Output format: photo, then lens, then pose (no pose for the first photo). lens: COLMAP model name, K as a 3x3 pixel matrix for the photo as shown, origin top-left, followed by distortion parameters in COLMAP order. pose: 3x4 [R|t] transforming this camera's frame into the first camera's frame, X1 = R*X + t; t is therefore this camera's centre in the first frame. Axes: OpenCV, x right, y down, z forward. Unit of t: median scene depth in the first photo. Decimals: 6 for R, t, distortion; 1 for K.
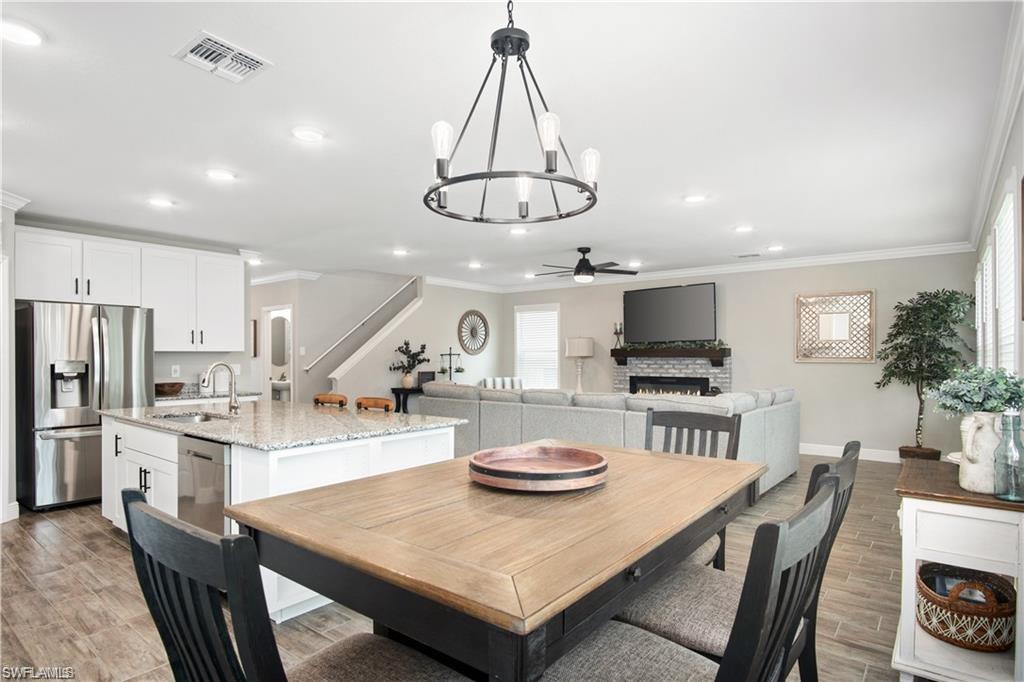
lens RADIAL K [[549.8, 0, 514.1], [0, 549.8, 353.2], [0, 0, 1]] dist [-0.025519, 0.005560]
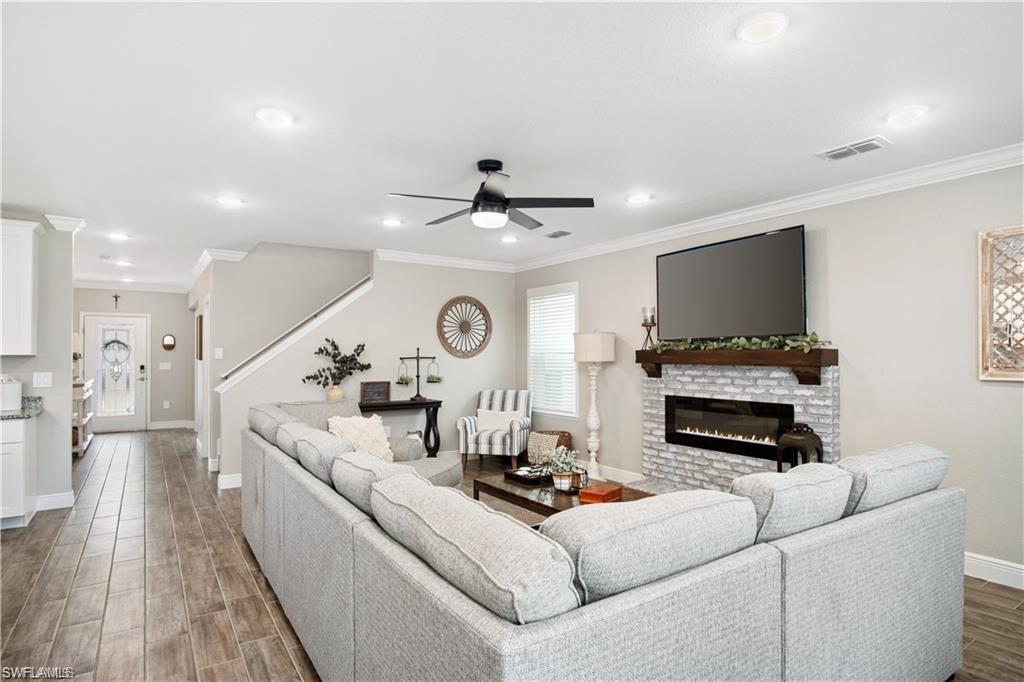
lens RADIAL K [[549.8, 0, 514.7], [0, 549.8, 348.7], [0, 0, 1]] dist [-0.025519, 0.005560]
pose [[0.954837, -0.001122, -0.297127, 0.259047], [-0.000727, 0.999981, -0.006111, -0.006471], [0.297128, 0.006051, 0.954818, 0.421056]]
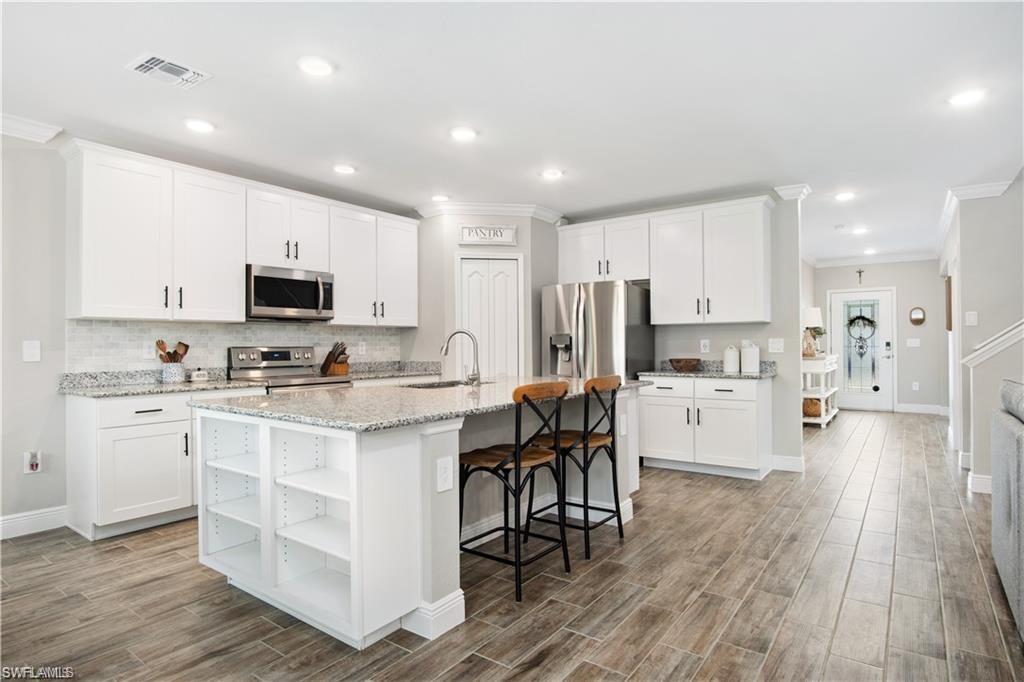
lens RADIAL K [[549.8, 0, 516.2], [0, 549.8, 341.2], [0, 0, 1]] dist [-0.025519, 0.005560]
pose [[0.045822, -0.004421, -0.998940, 0.202977], [0.010219, 0.999940, -0.003957, 0.019551], [0.998897, -0.010027, 0.045864, 0.507938]]
